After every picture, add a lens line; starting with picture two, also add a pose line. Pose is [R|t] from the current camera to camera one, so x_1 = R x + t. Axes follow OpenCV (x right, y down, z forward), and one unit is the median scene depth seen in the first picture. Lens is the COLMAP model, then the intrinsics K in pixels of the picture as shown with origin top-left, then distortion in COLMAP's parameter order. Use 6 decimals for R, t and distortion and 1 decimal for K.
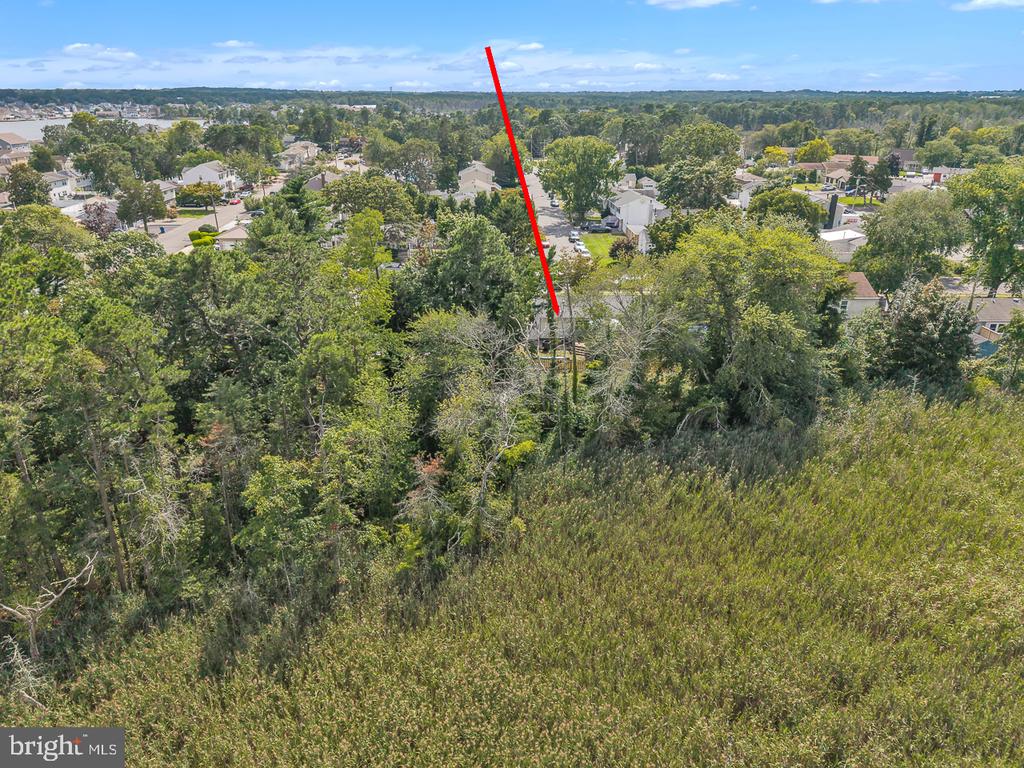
lens RADIAL K [[700.5, 0, 506.5], [0, 700.5, 378.1], [0, 0, 1]] dist [0.005302, -0.002665]
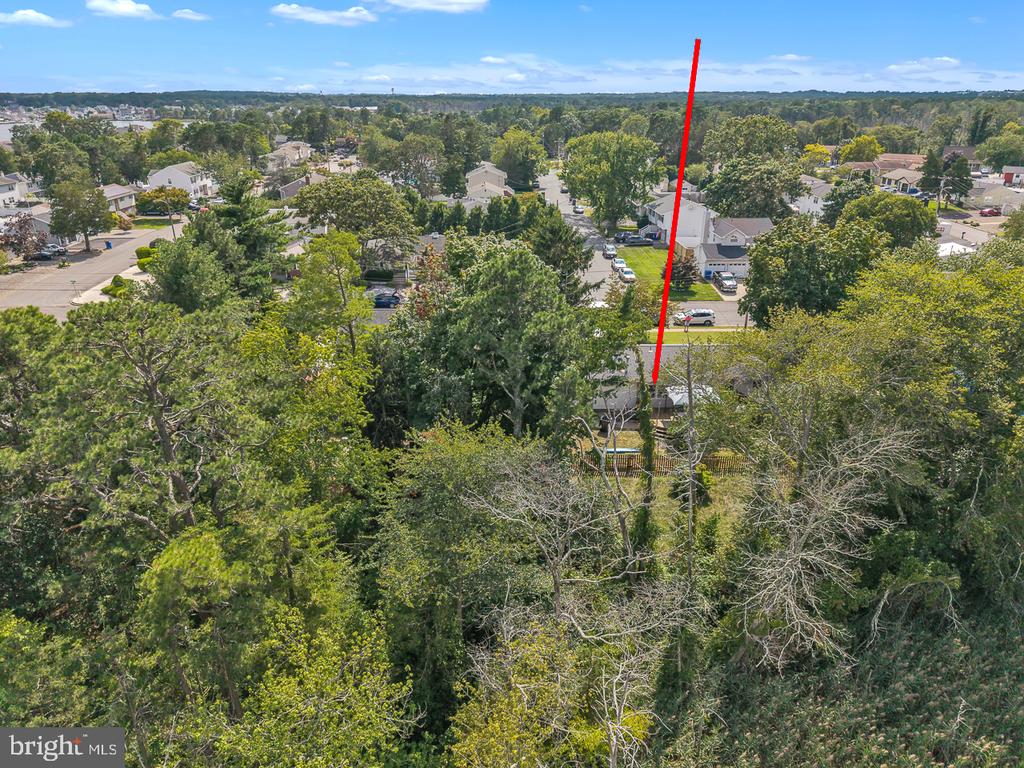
lens RADIAL K [[700.5, 0, 506.5], [0, 700.5, 378.1], [0, 0, 1]] dist [0.005302, -0.002665]
pose [[0.999987, -0.002683, -0.004304, -0.015924], [0.002668, 0.999991, -0.003446, -0.039773], [0.004313, 0.003435, 0.999985, 0.140203]]
